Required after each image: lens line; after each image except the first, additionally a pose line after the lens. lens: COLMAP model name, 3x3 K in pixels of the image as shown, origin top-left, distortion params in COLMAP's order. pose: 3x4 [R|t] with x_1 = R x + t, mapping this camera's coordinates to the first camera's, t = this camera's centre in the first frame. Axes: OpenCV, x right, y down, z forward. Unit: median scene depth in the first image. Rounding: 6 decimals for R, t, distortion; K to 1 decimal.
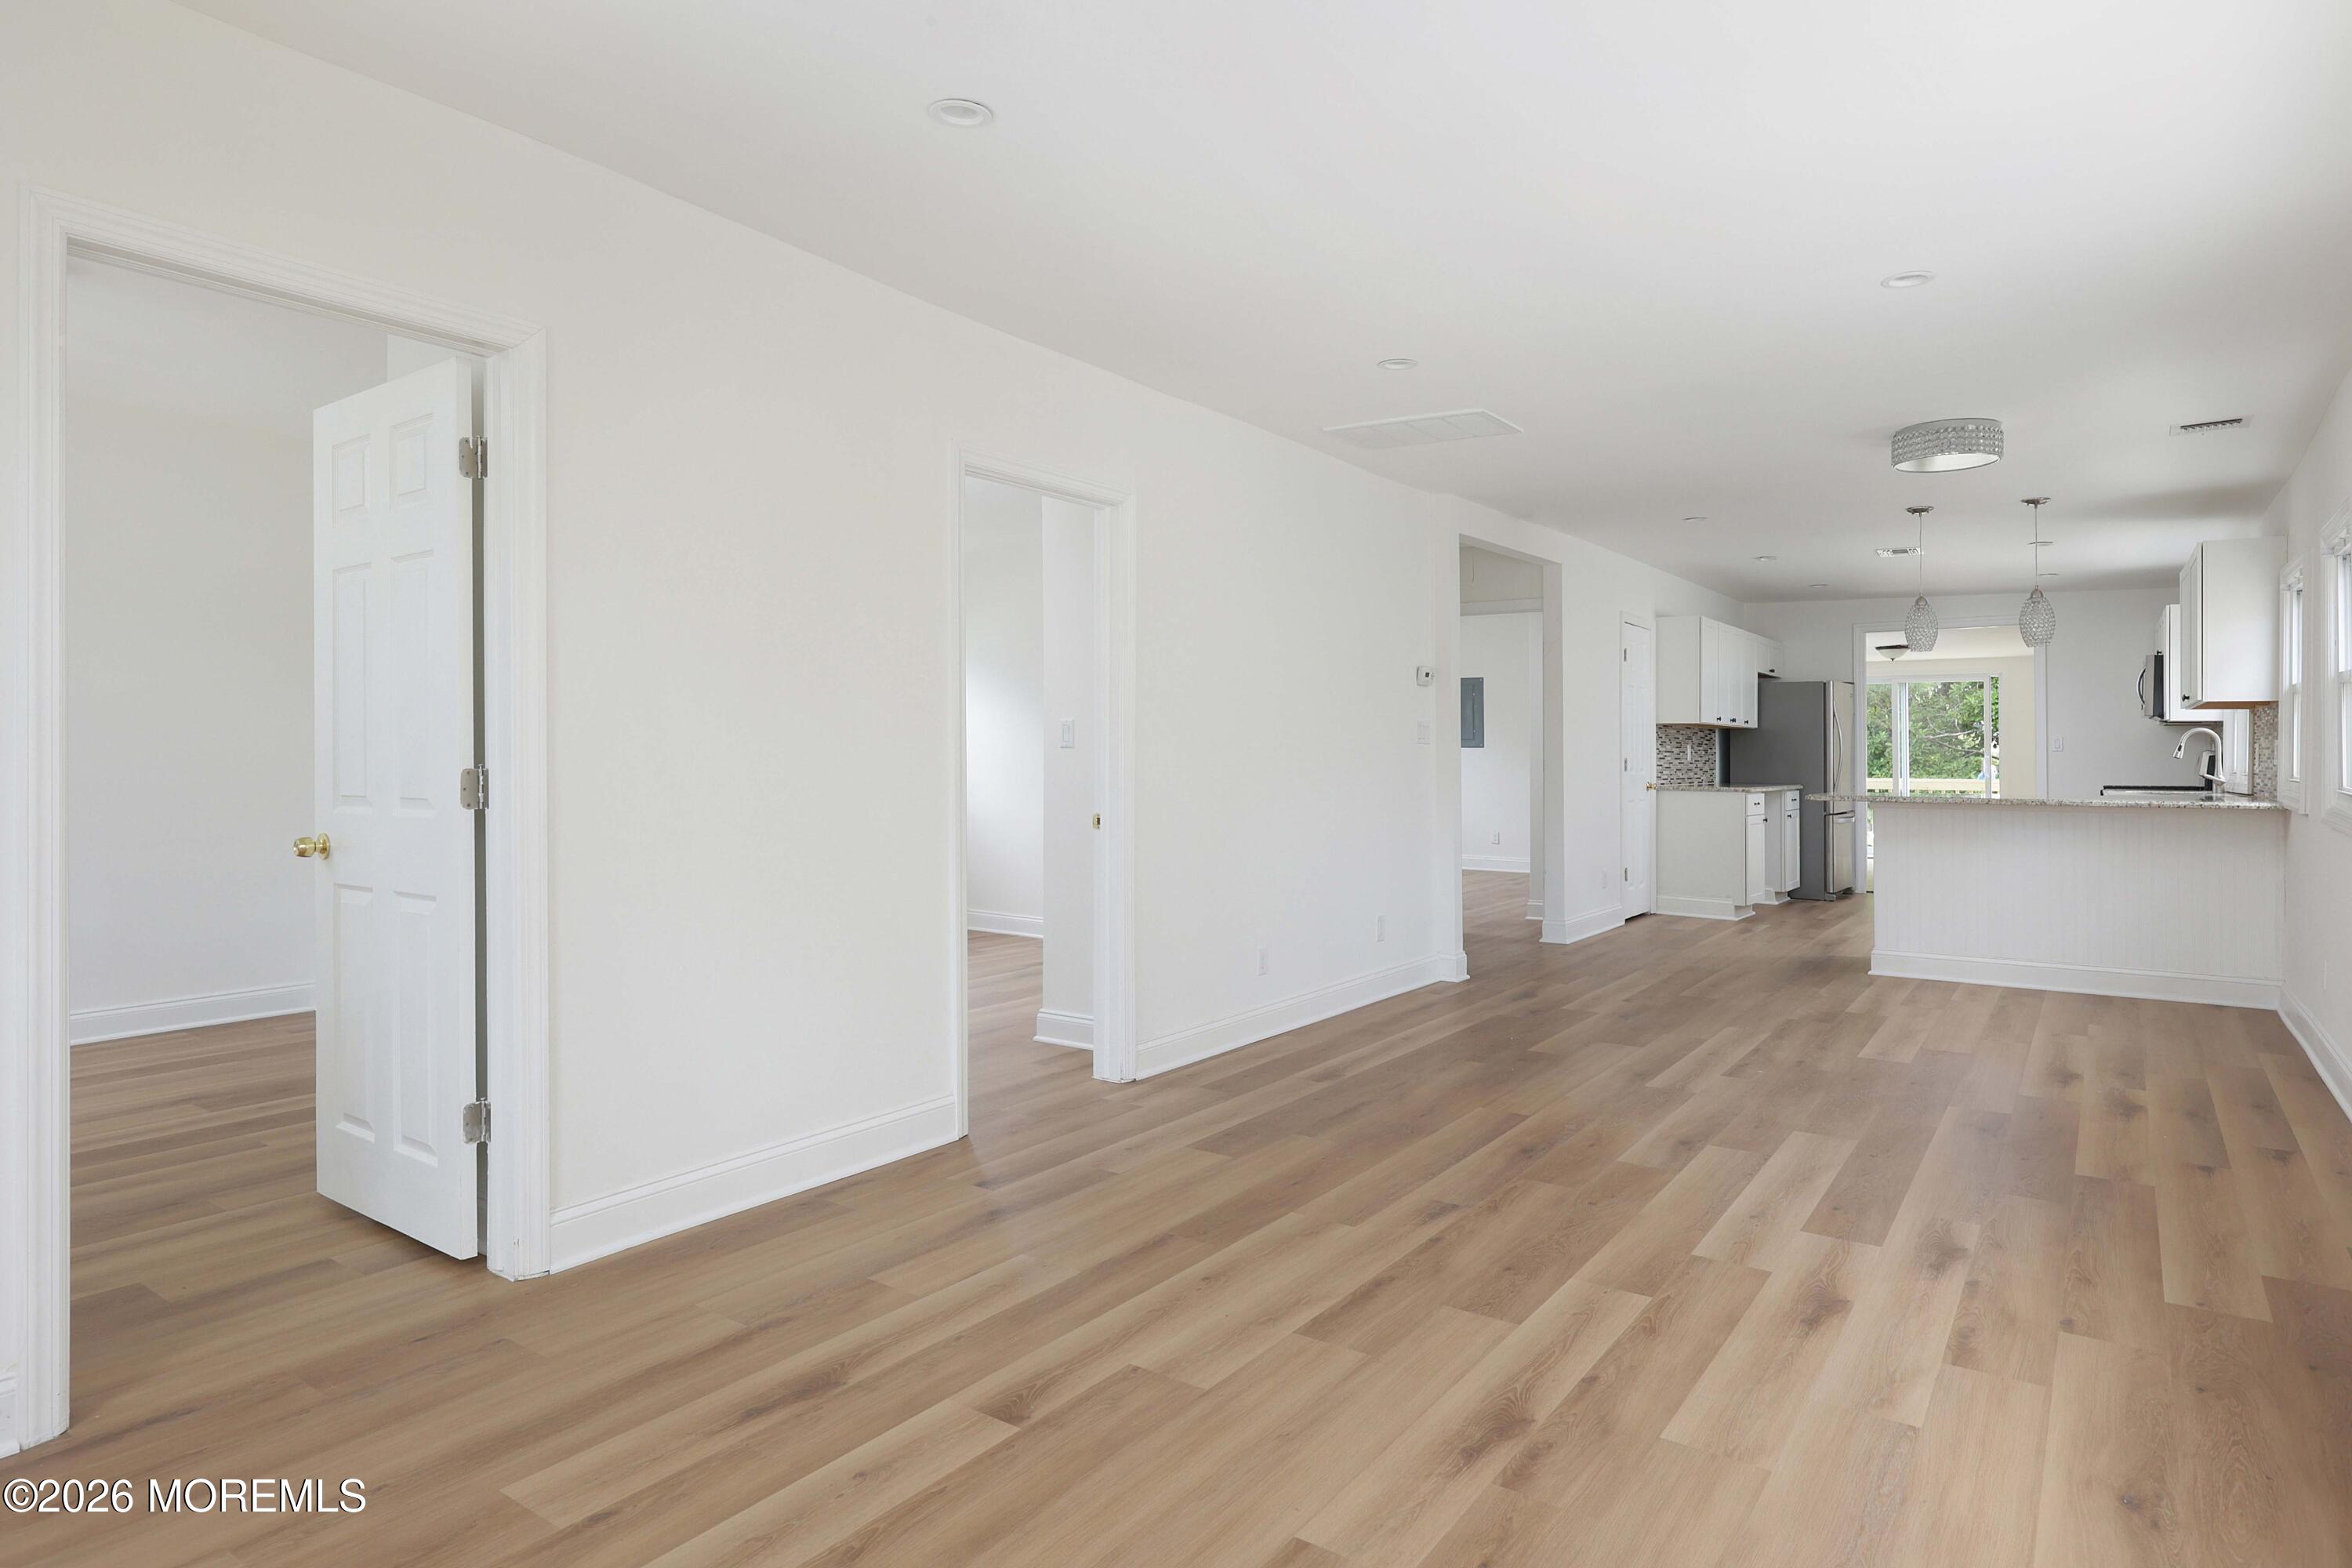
lens RADIAL K [[1308.7, 0, 1137.0], [0, 1308.7, 716.1], [0, 0, 1]] dist [-0.003371, -0.000390]
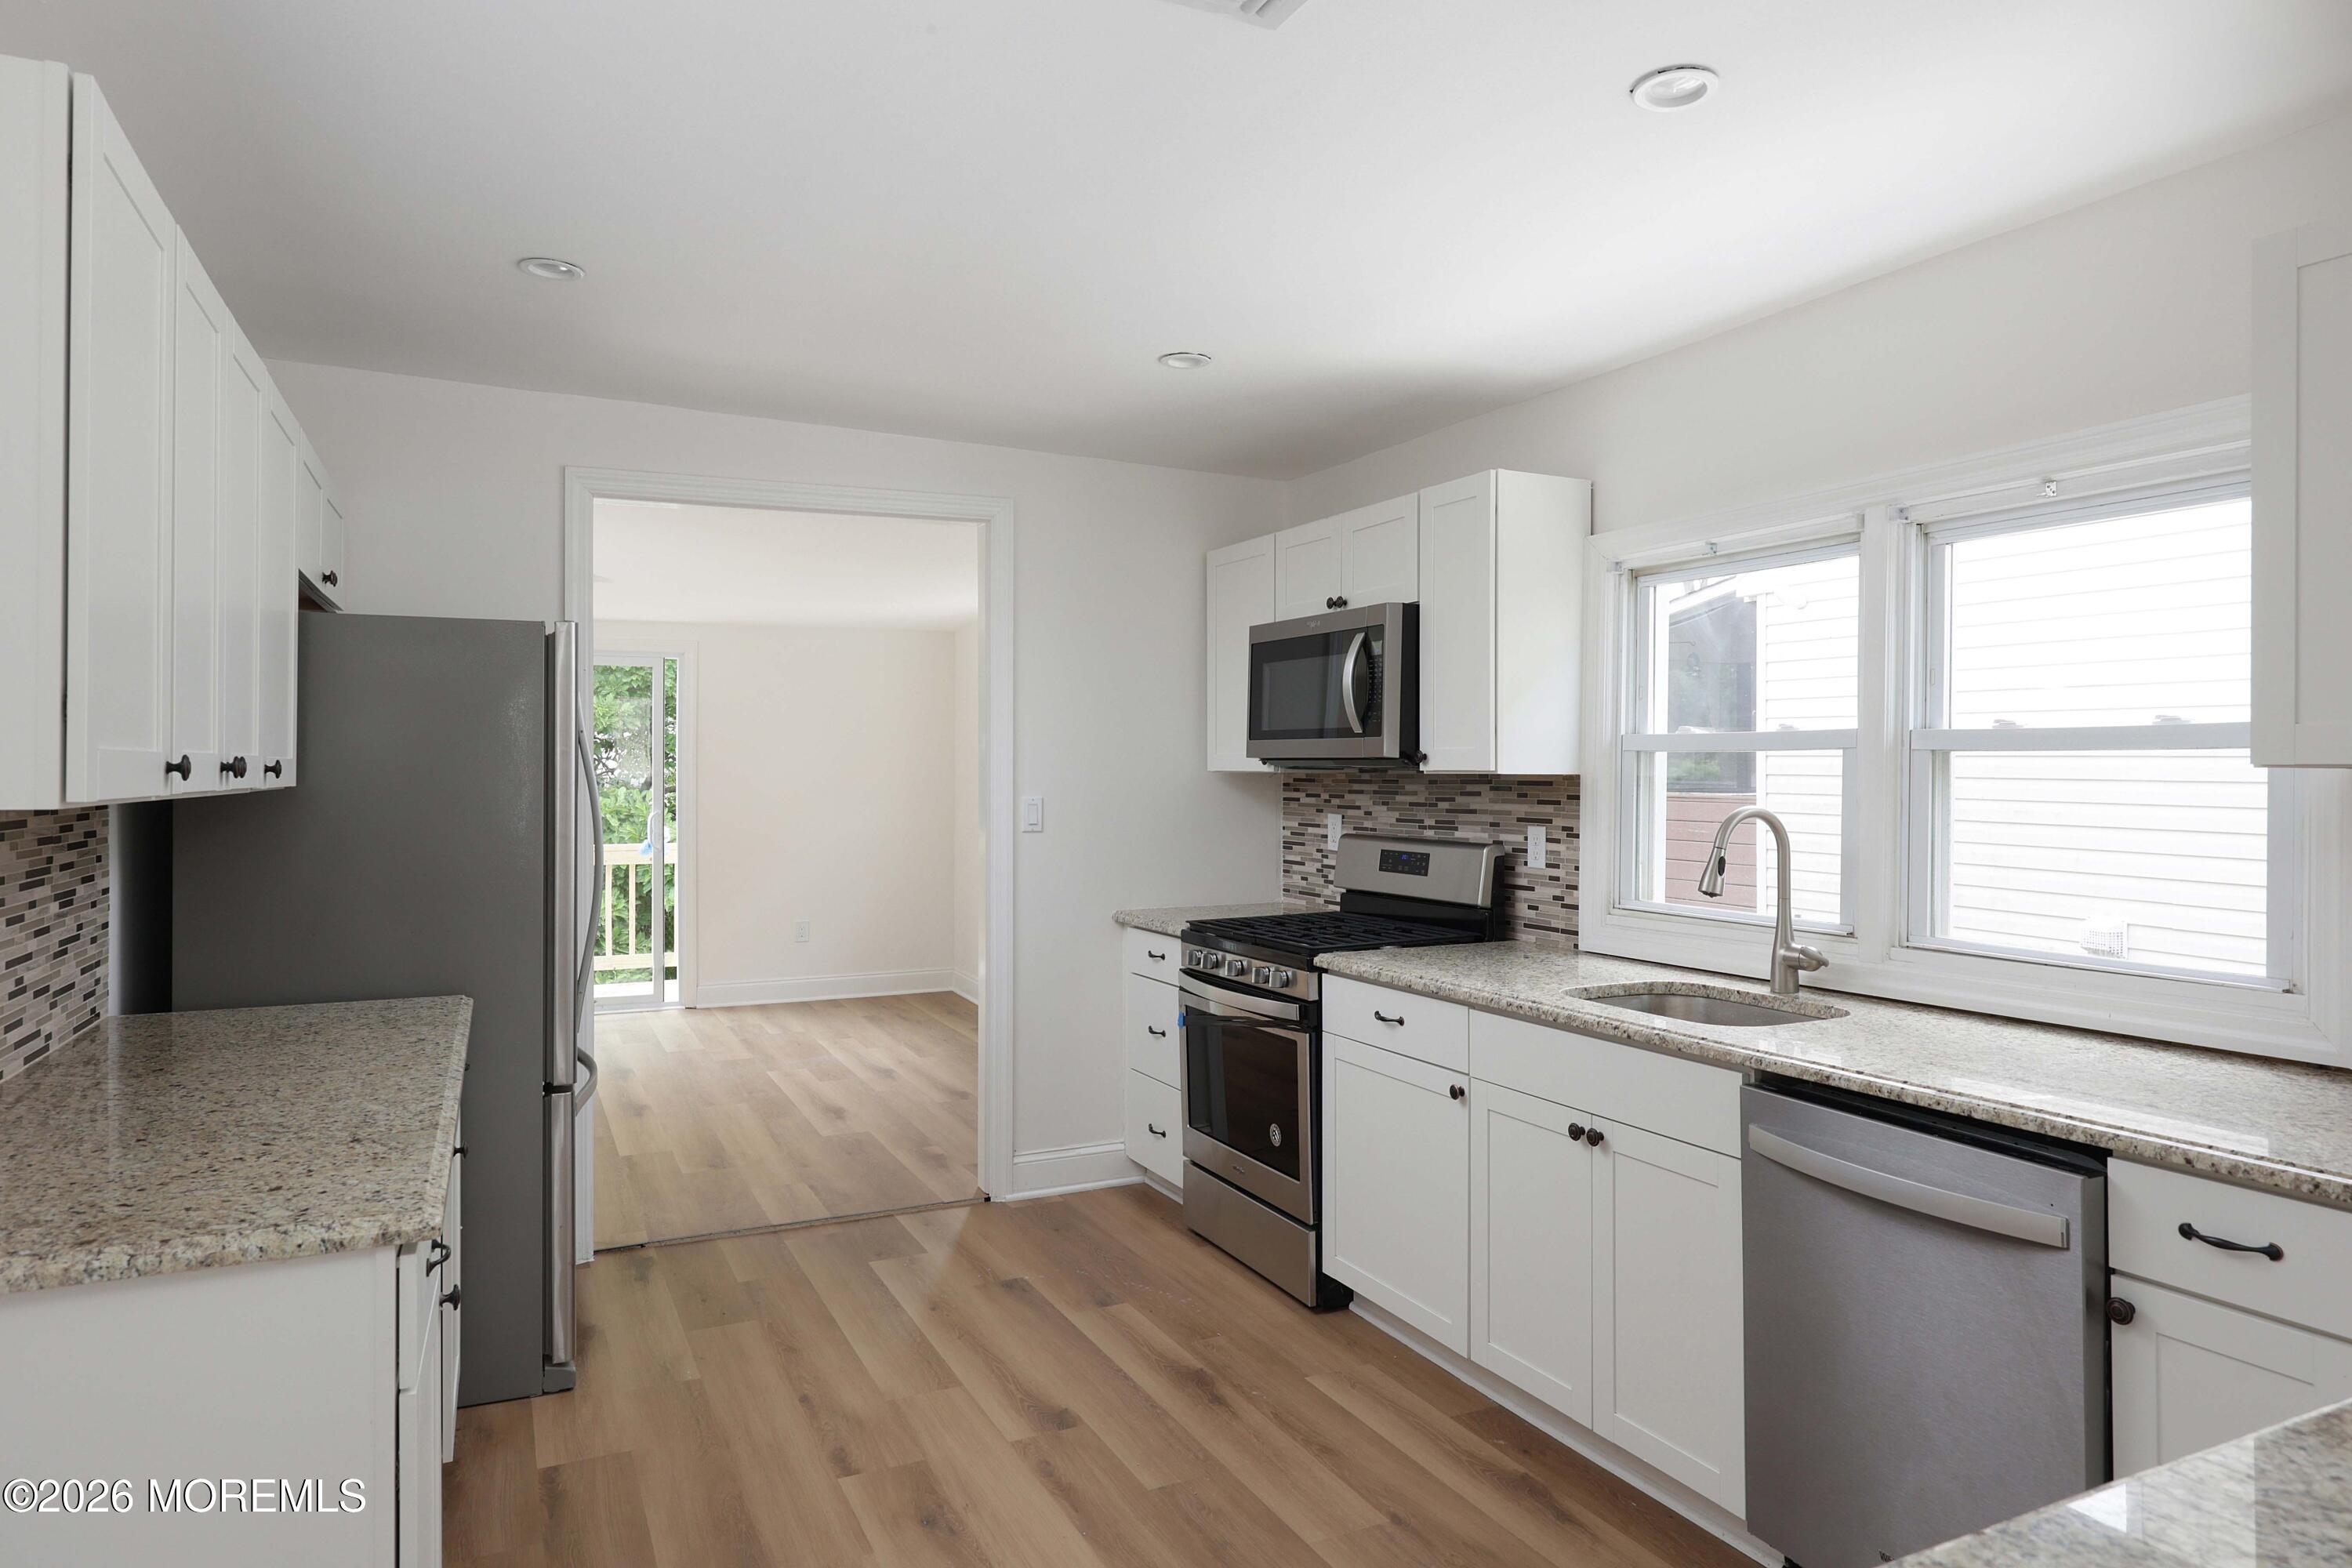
lens RADIAL K [[1500.3, 0, 1209.2], [0, 1500.3, 786.2], [0, 0, 1]] dist [0.002351, 0.014253]
pose [[0.459666, -0.021491, 0.887832, 0.355982], [-0.019844, 0.999209, 0.034462, -0.006269], [-0.887870, -0.033459, 0.458876, 0.851896]]
